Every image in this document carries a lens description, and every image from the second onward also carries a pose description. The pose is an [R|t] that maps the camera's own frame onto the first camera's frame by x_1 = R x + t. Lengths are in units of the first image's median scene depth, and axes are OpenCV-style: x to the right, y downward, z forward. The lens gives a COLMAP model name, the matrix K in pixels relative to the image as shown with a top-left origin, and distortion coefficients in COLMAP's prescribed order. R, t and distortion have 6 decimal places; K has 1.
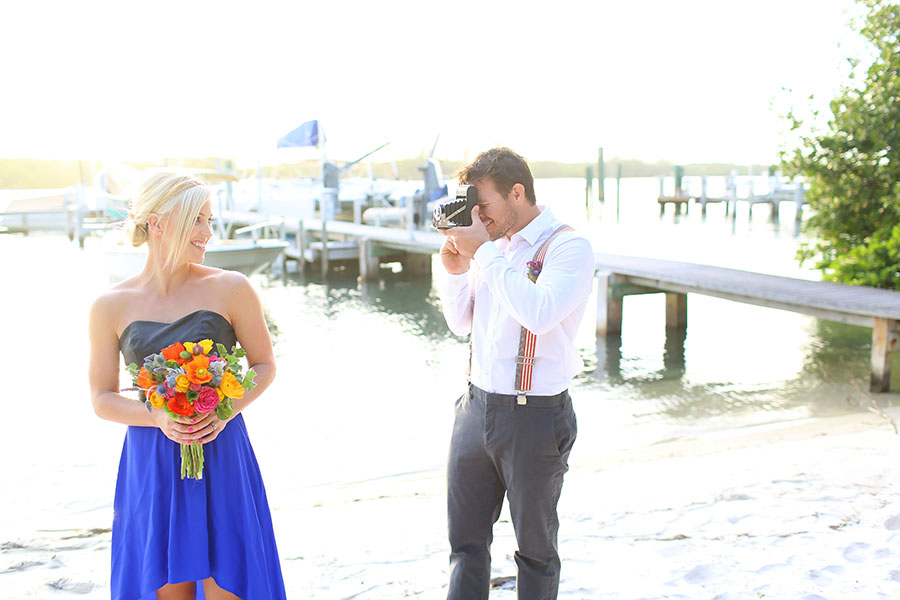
lens RADIAL K [[877.2, 0, 453.4], [0, 877.2, 297.6], [0, 0, 1]] dist [-0.094313, 0.142388]
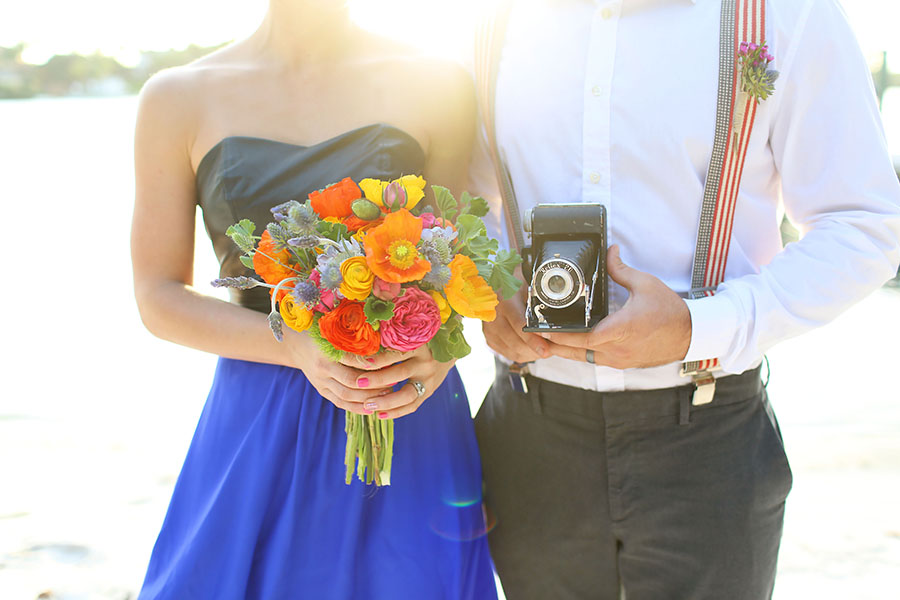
lens RADIAL K [[877.2, 0, 453.4], [0, 877.2, 297.6], [0, 0, 1]] dist [-0.094313, 0.142388]
pose [[0.983577, 0.072394, -0.165331, -0.195290], [-0.044523, 0.985044, 0.166453, 0.036660], [0.174909, -0.156359, 0.972090, 0.599103]]
